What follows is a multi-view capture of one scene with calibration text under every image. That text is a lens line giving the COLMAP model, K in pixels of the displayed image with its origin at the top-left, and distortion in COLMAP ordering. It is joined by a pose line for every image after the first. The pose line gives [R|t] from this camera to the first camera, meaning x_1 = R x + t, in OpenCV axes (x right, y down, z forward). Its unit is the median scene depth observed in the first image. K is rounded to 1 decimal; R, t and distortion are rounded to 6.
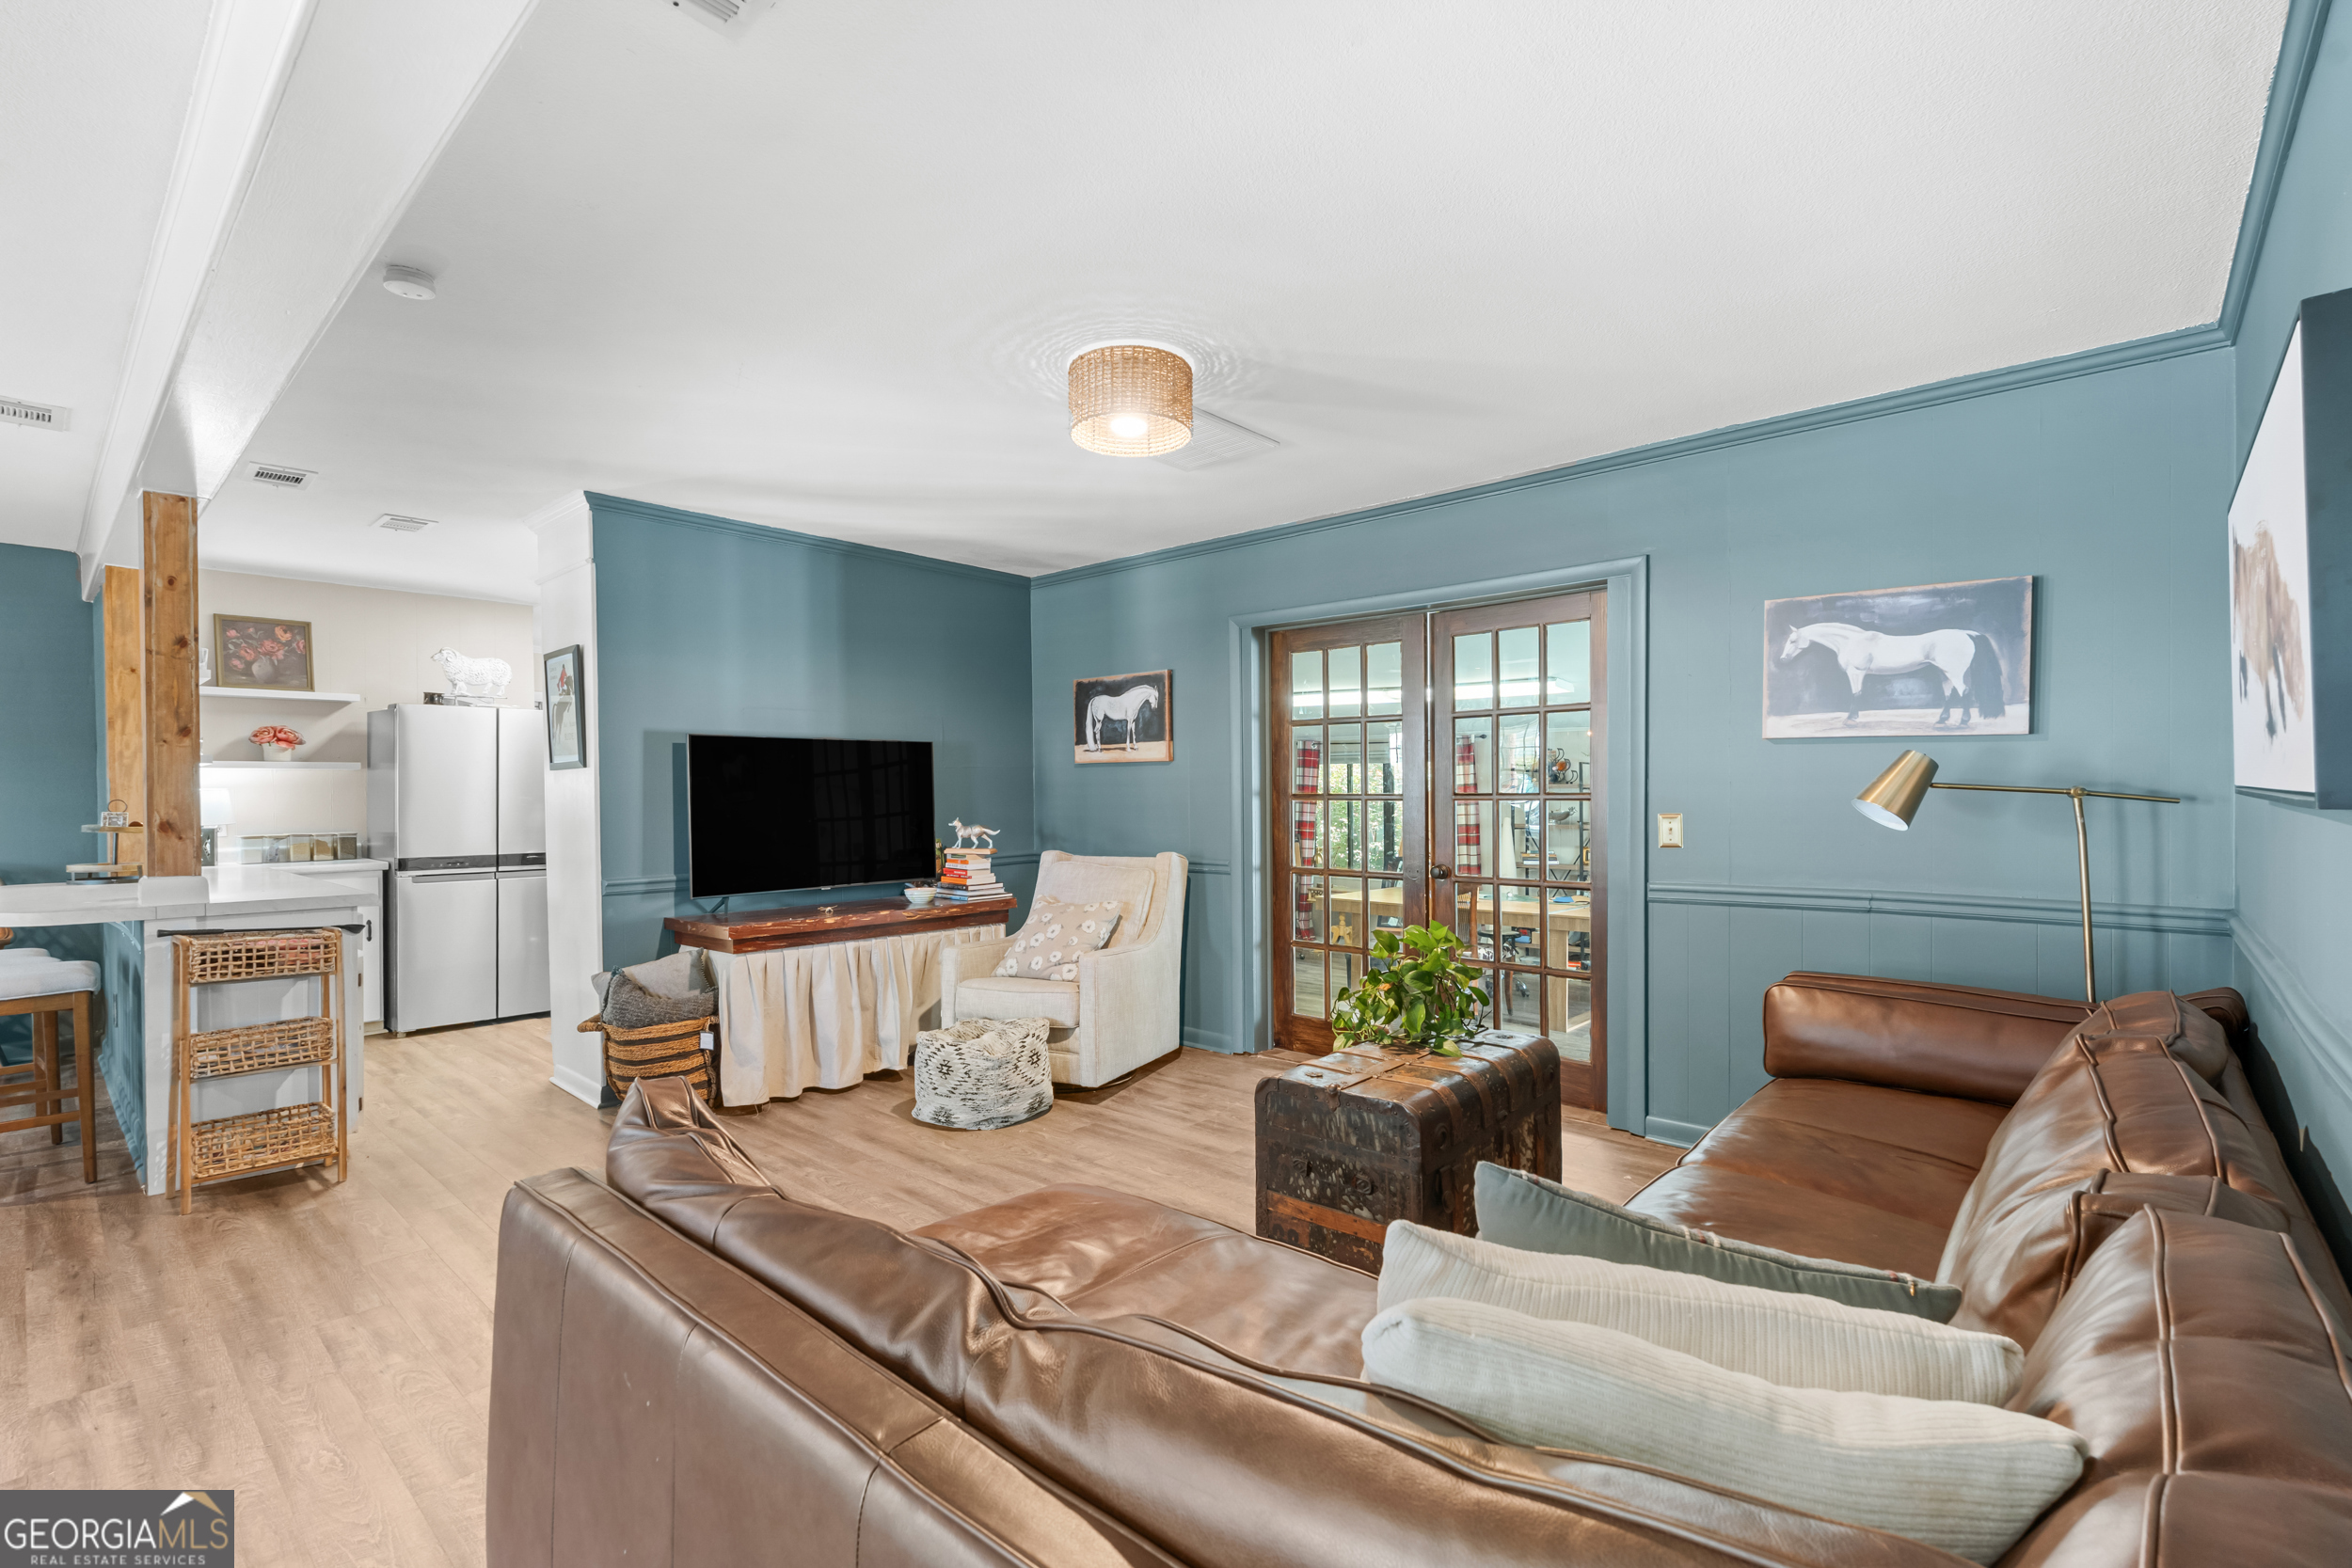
lens RADIAL K [[1046.1, 0, 1175.4], [0, 1046.1, 798.8], [0, 0, 1]] dist [-0.002009, -0.000121]
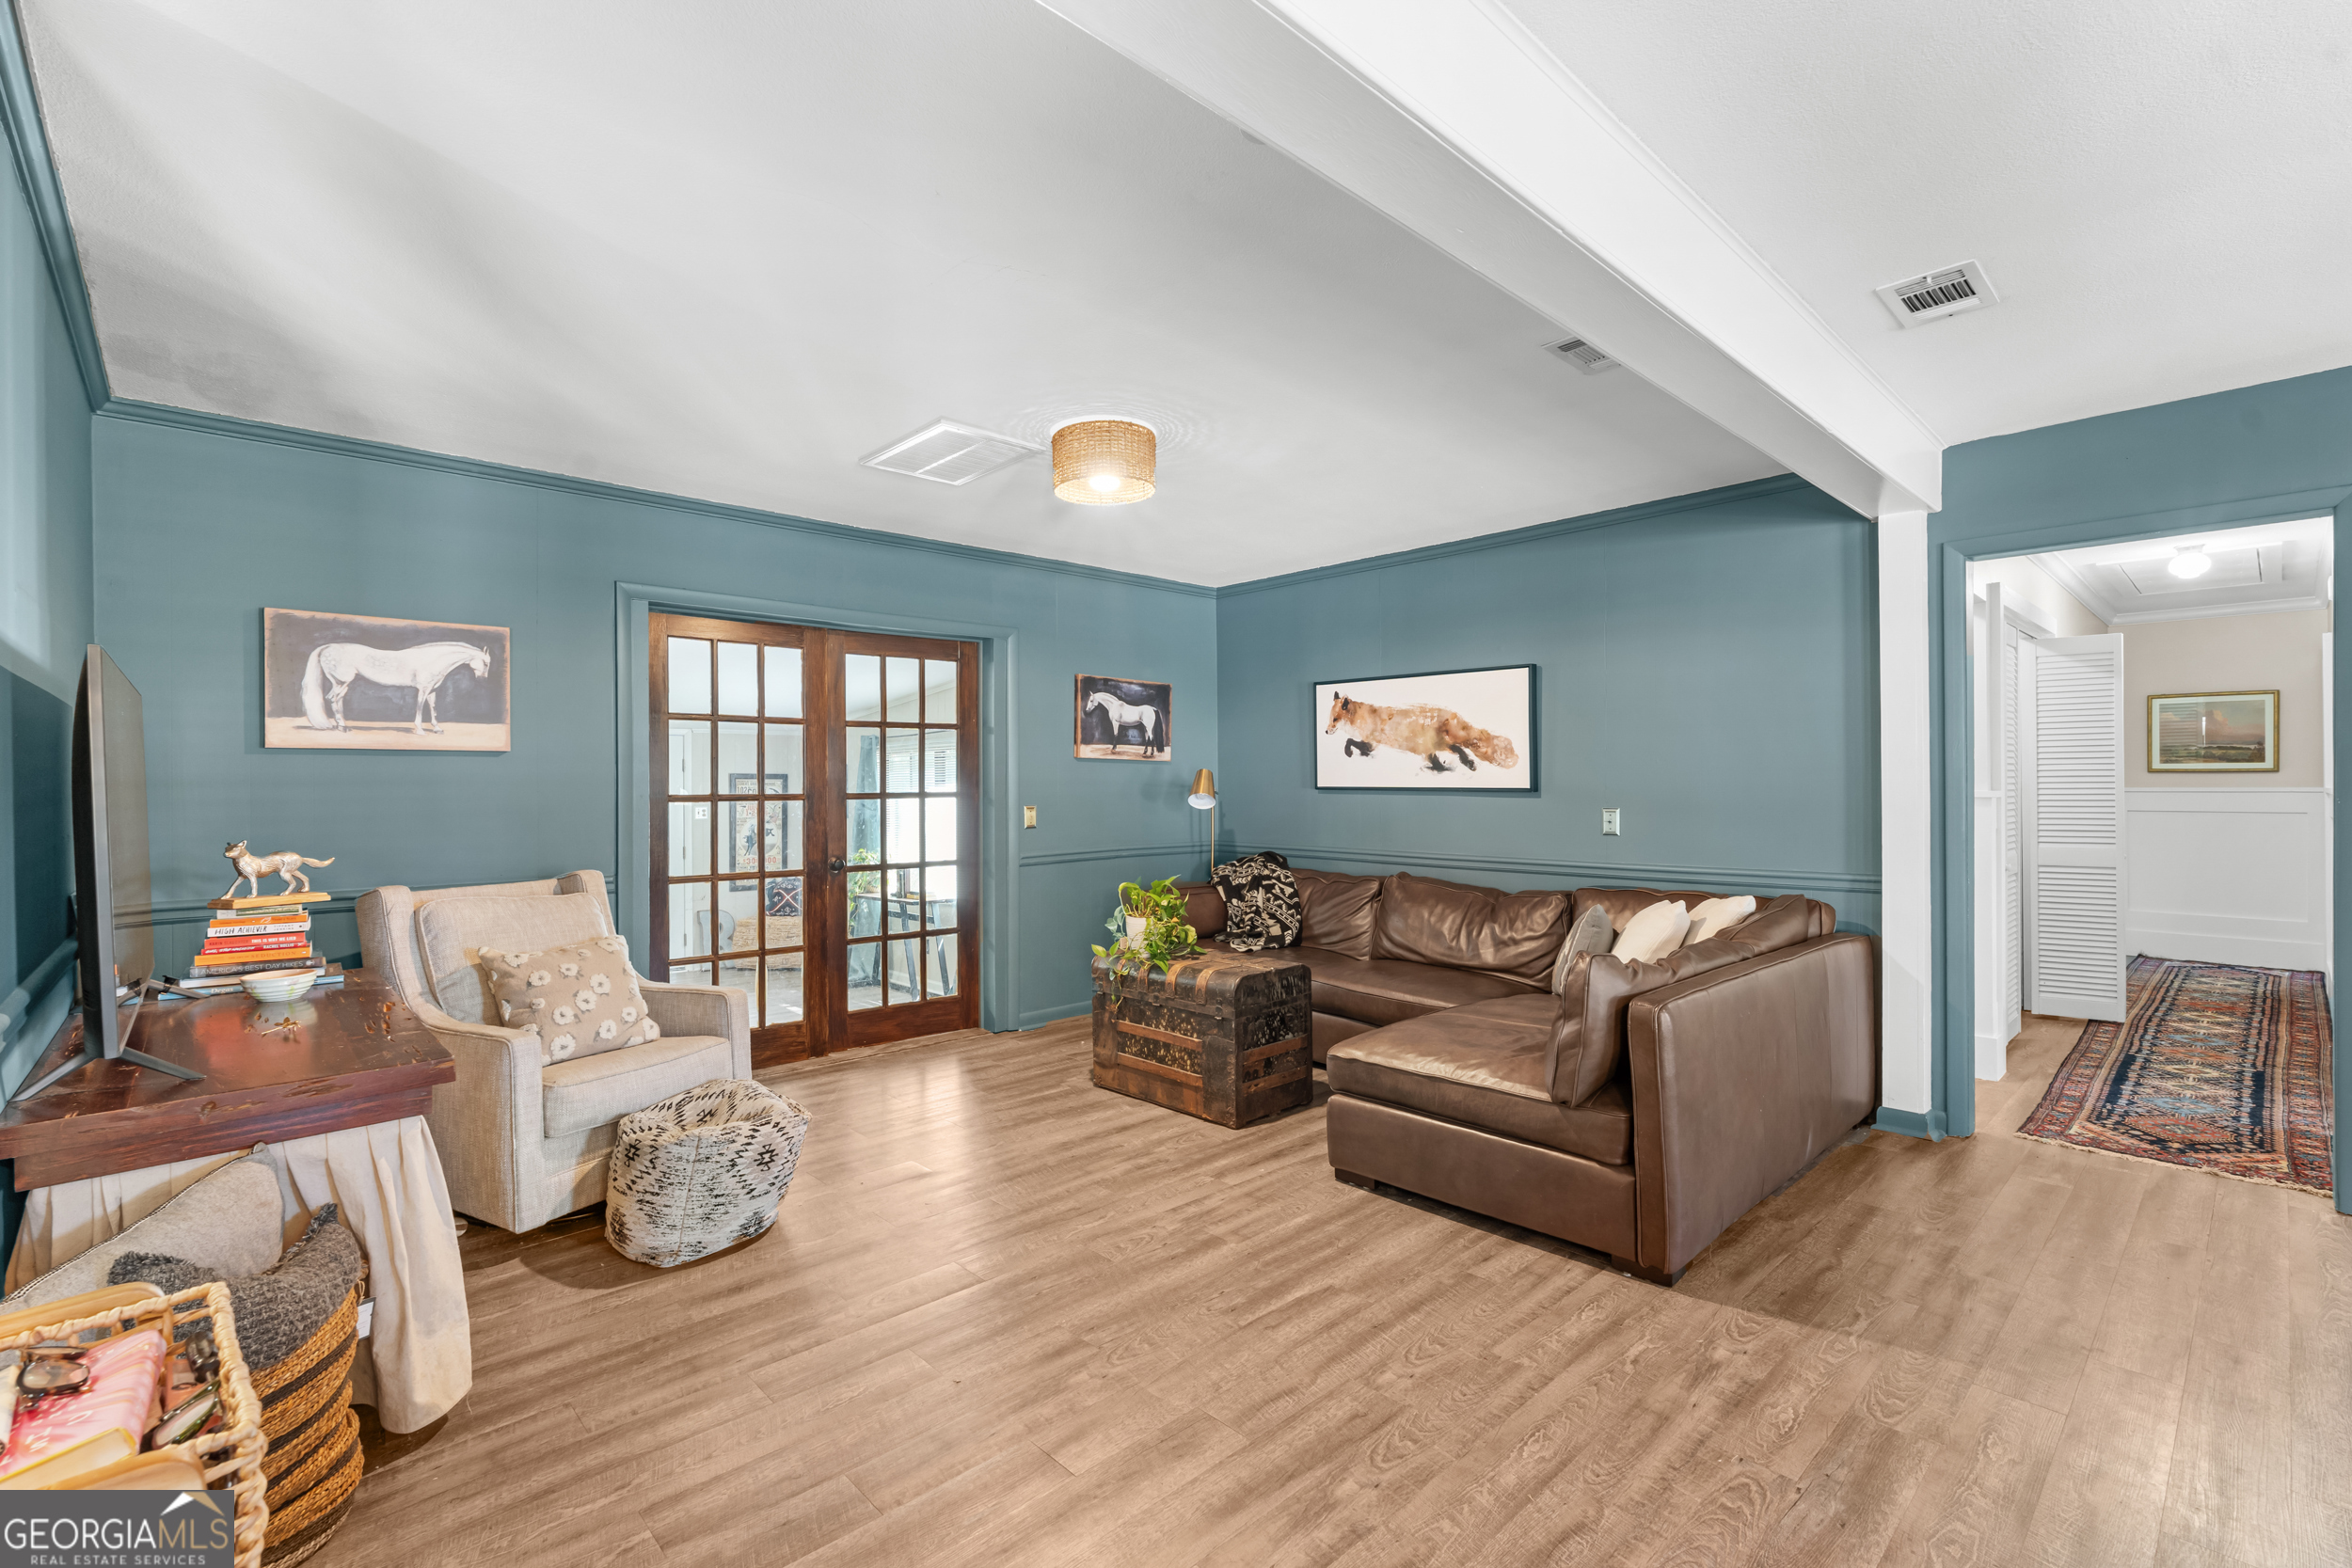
lens RADIAL K [[1042.6, 0, 1173.3], [0, 1042.6, 786.1], [0, 0, 1]] dist [-0.003081, -0.000174]
pose [[0.091514, 0.008766, 0.995765, -0.868485], [0.016874, 0.999804, -0.010352, 0.004736], [-0.995661, 0.017750, 0.091348, 0.587313]]
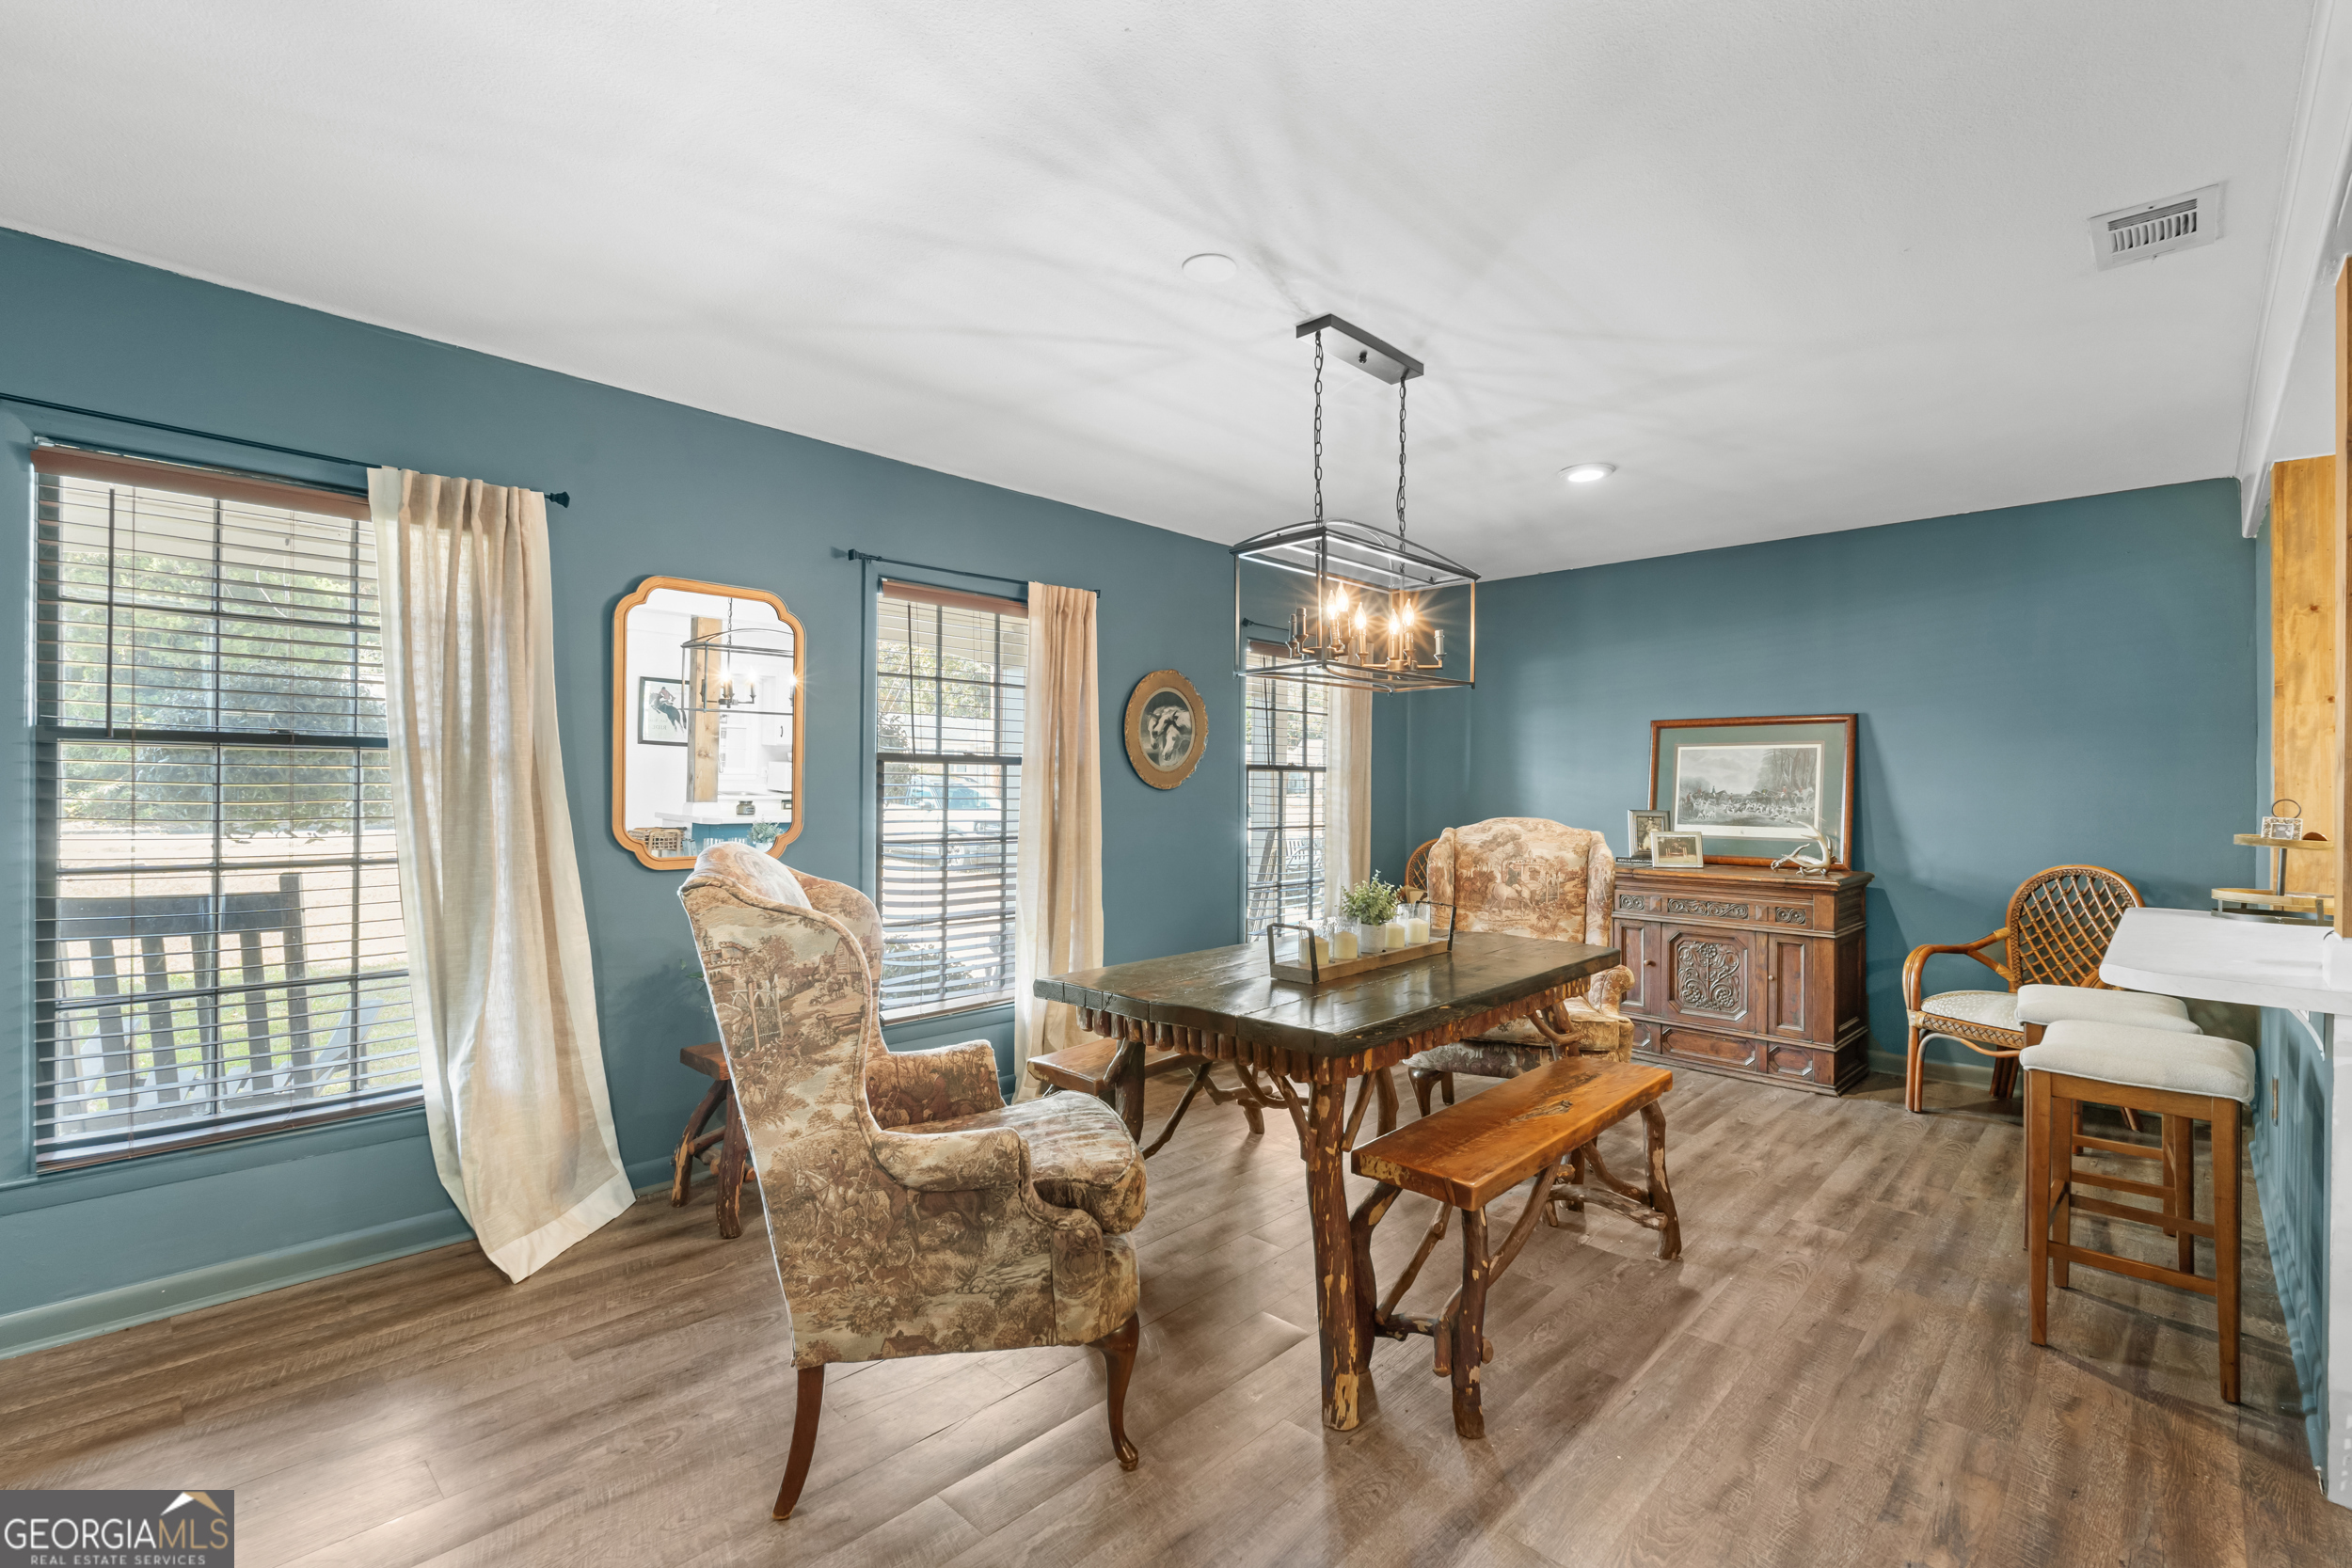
lens RADIAL K [[1046.1, 0, 1175.5], [0, 1046.1, 789.6], [0, 0, 1]] dist [-0.002009, -0.000121]
pose [[-0.034278, 0.005436, -0.999398, -0.313282], [-0.017300, 0.999832, 0.006031, 0.003046], [0.999263, 0.017496, -0.034178, 0.303943]]
